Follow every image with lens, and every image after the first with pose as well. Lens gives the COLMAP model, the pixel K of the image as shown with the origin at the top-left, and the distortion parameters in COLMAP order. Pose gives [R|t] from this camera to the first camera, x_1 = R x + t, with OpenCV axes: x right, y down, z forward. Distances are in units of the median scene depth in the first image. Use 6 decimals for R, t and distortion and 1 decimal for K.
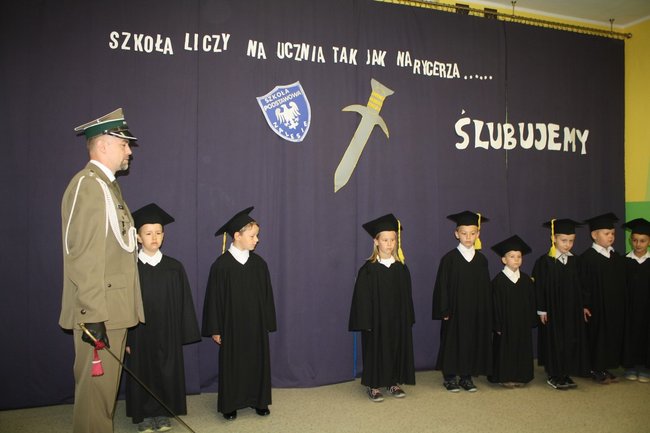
lens RADIAL K [[551.6, 0, 325.0], [0, 551.6, 216.5], [0, 0, 1]] dist [-0.162045, 0.155398]
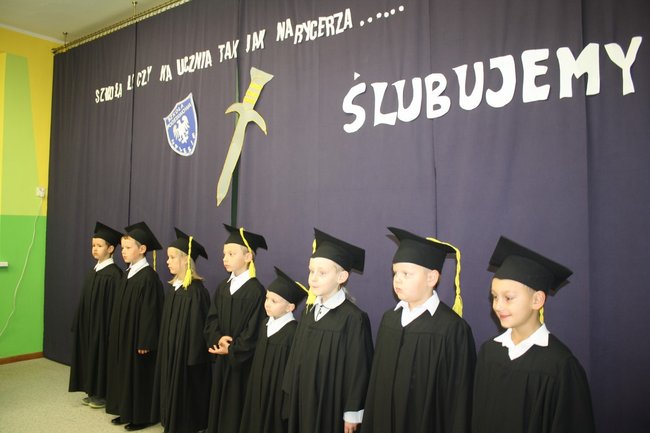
lens RADIAL K [[551.6, 0, 325.0], [0, 551.6, 216.5], [0, 0, 1]] dist [-0.162045, 0.155398]
pose [[0.526710, -0.015738, -0.849899, 0.842240], [-0.000586, 0.999822, -0.018877, -0.008445], [0.850045, 0.010441, 0.526607, 0.651605]]
